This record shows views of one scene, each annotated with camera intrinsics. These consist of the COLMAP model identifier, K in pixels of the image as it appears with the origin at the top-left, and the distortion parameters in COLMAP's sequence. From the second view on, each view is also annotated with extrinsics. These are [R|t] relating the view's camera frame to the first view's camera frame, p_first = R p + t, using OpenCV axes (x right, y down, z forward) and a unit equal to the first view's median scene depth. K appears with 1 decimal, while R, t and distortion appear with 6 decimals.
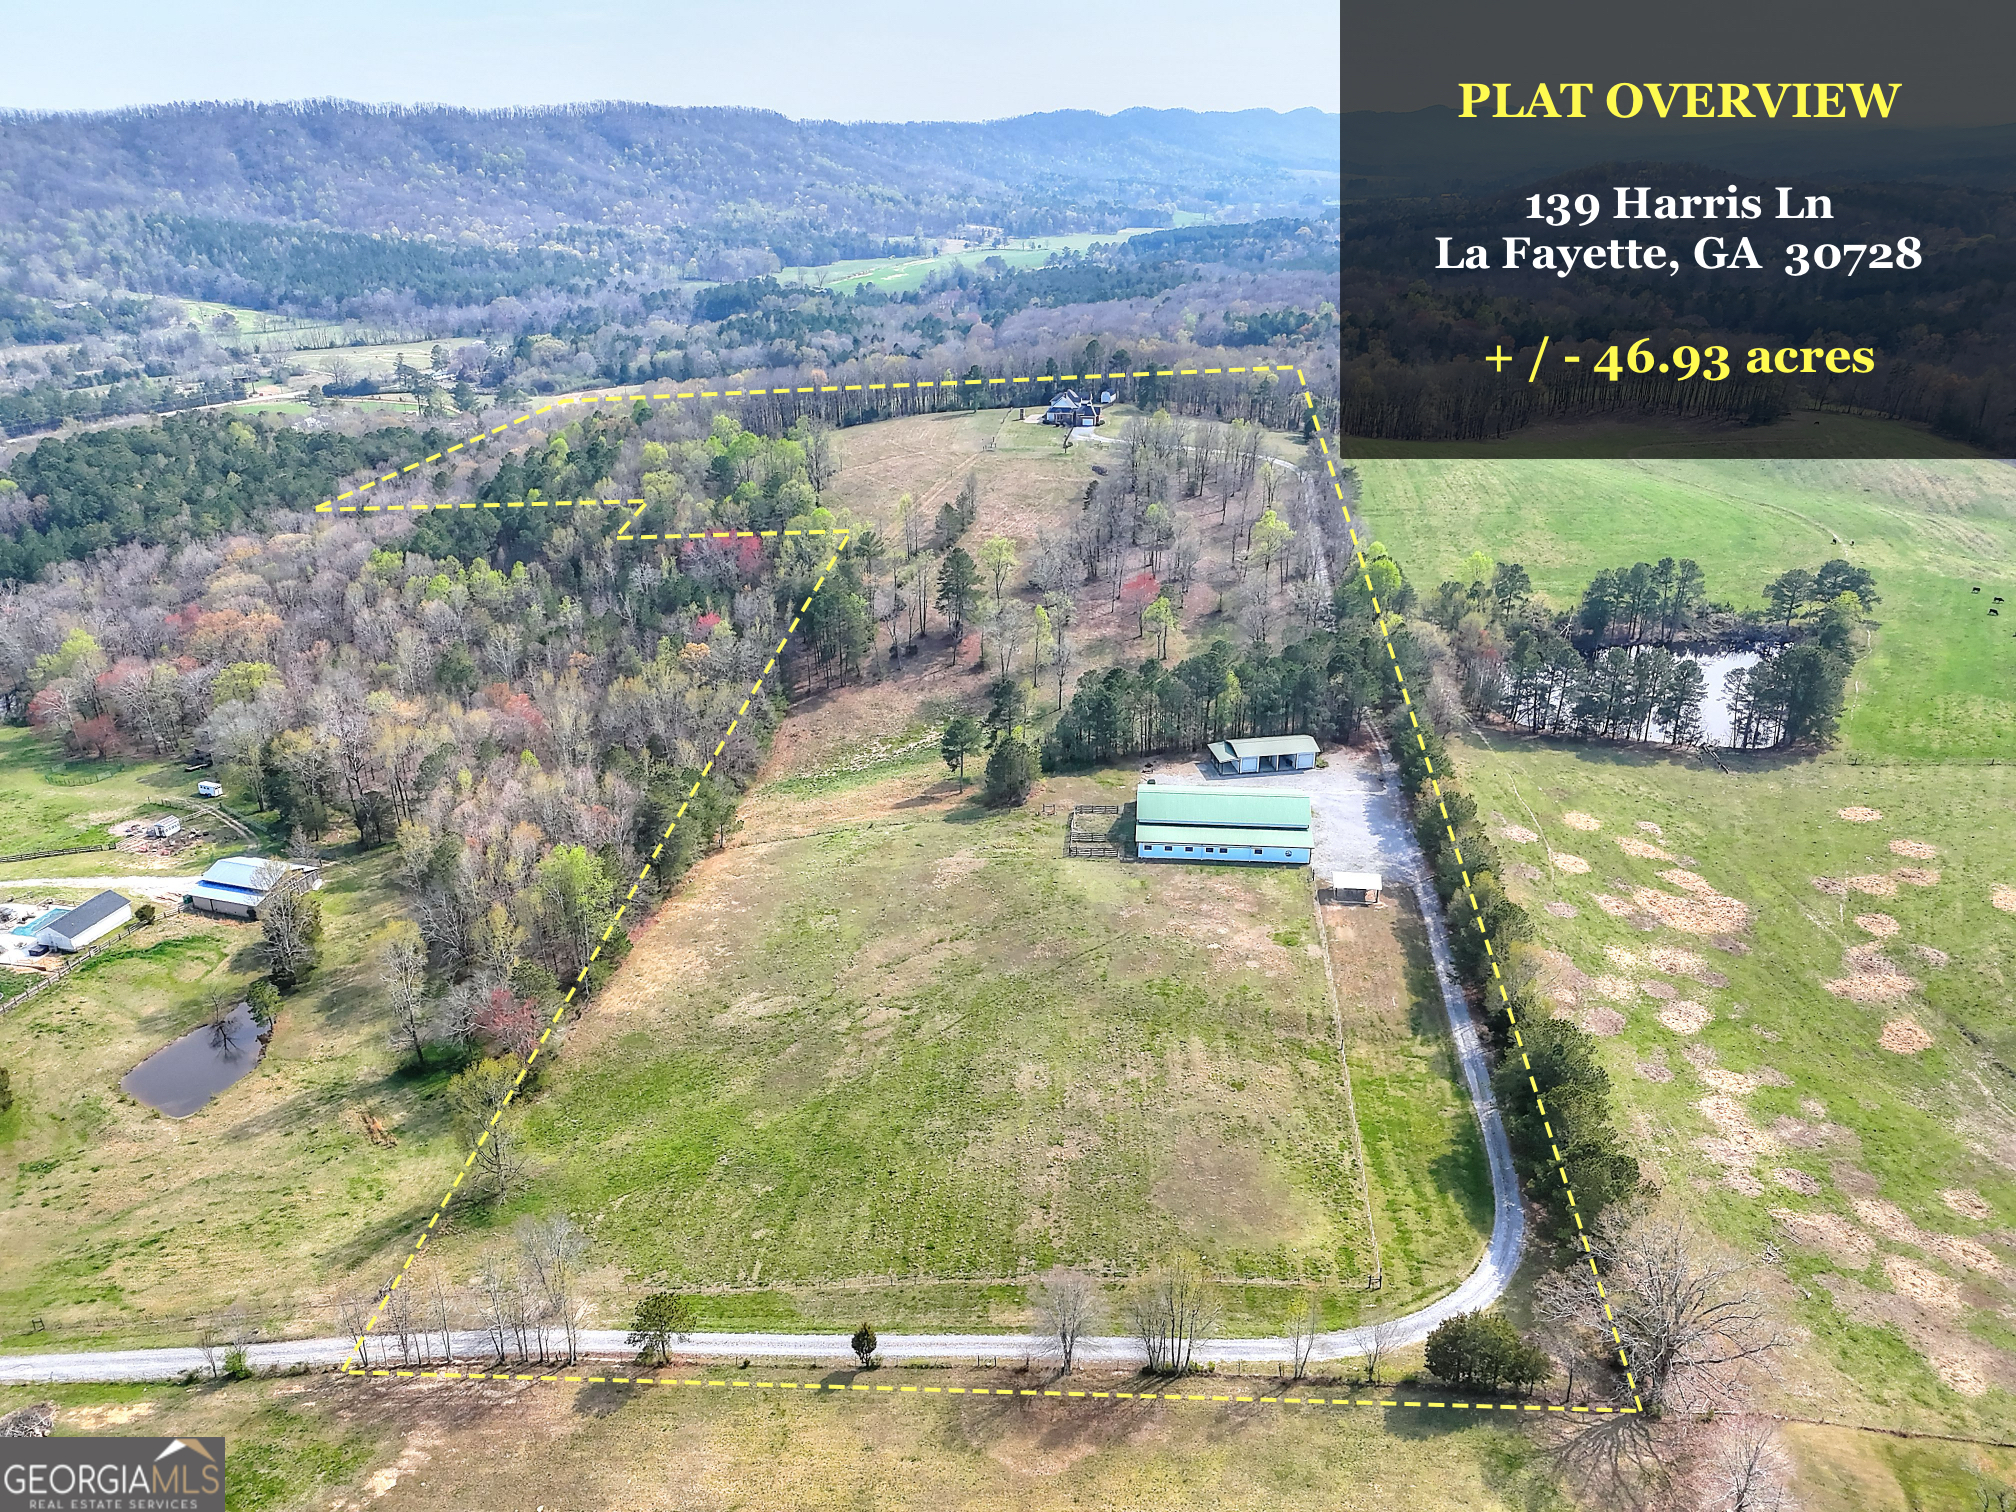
lens RADIAL K [[1505.8, 0, 1008.0], [0, 1505.8, 756.0], [0, 0, 1]] dist [0.073020, -0.049283]
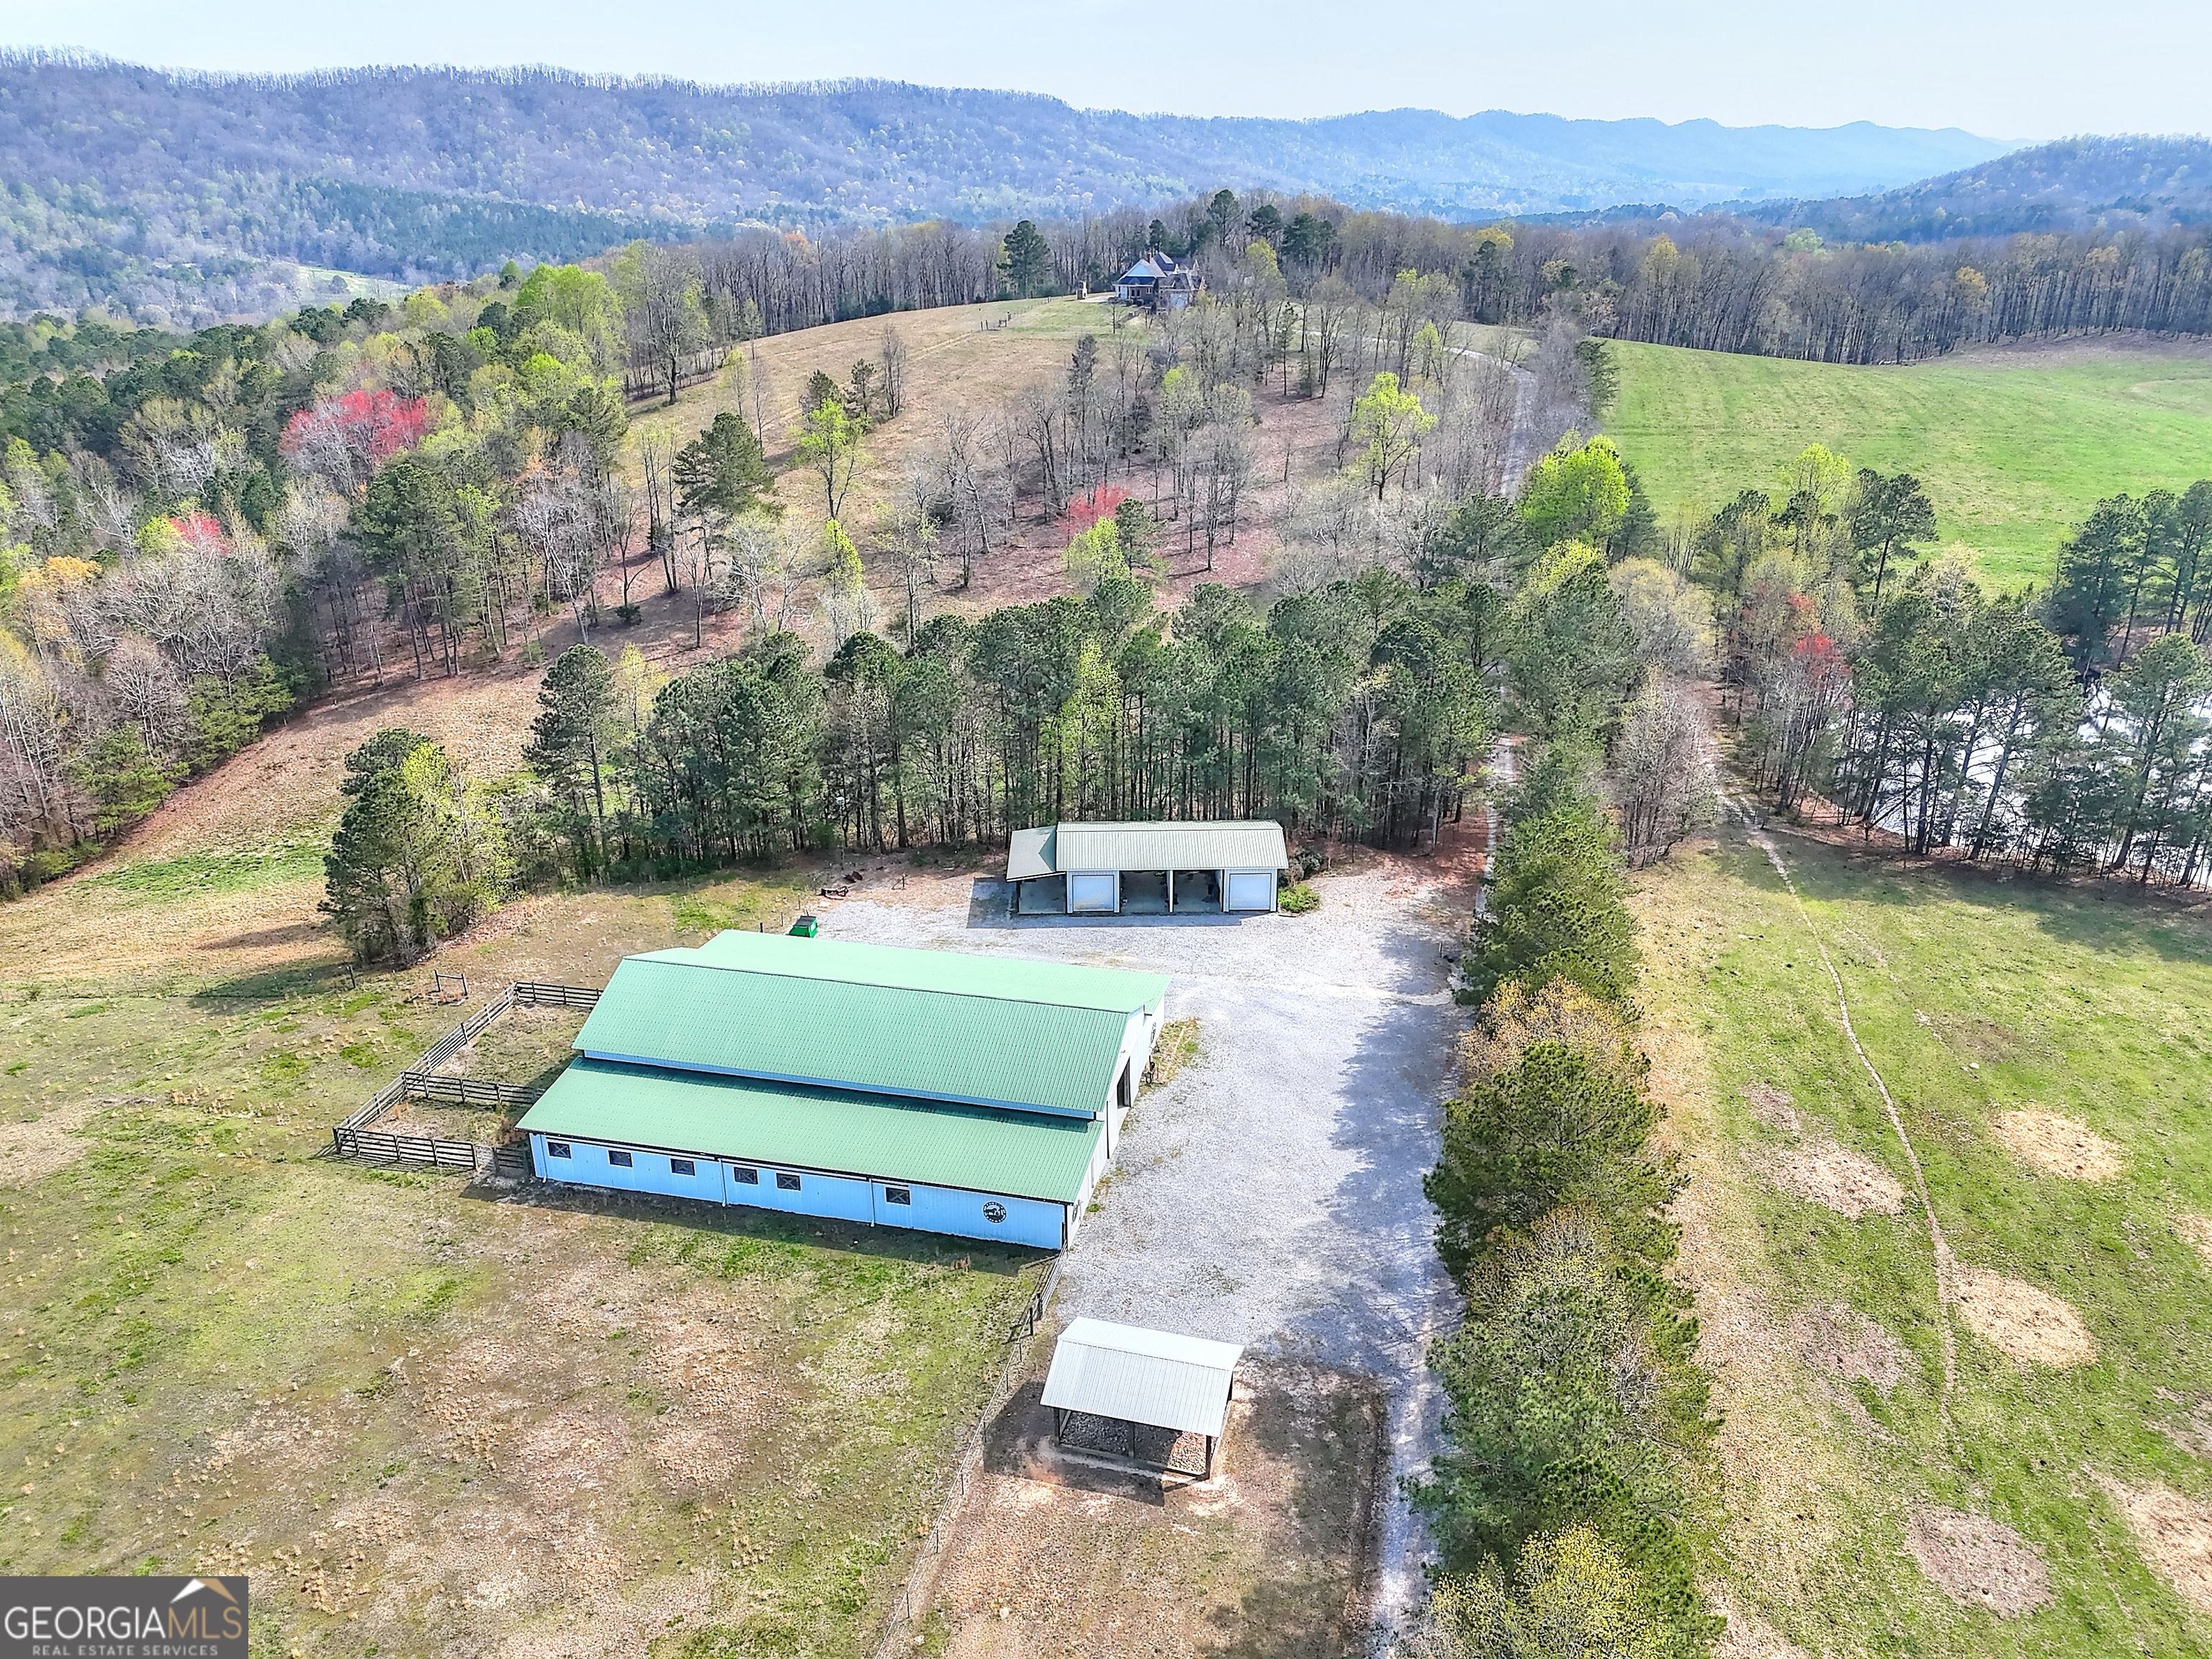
lens RADIAL K [[1652.2, 0, 1106.0], [0, 1652.2, 829.5], [0, 0, 1]] dist [0.073020, -0.049283]
pose [[0.990043, 0.057886, -0.128311, 0.044628], [-0.059307, 0.998213, -0.007280, -0.001399], [0.127661, 0.014817, 0.991707, 0.125307]]
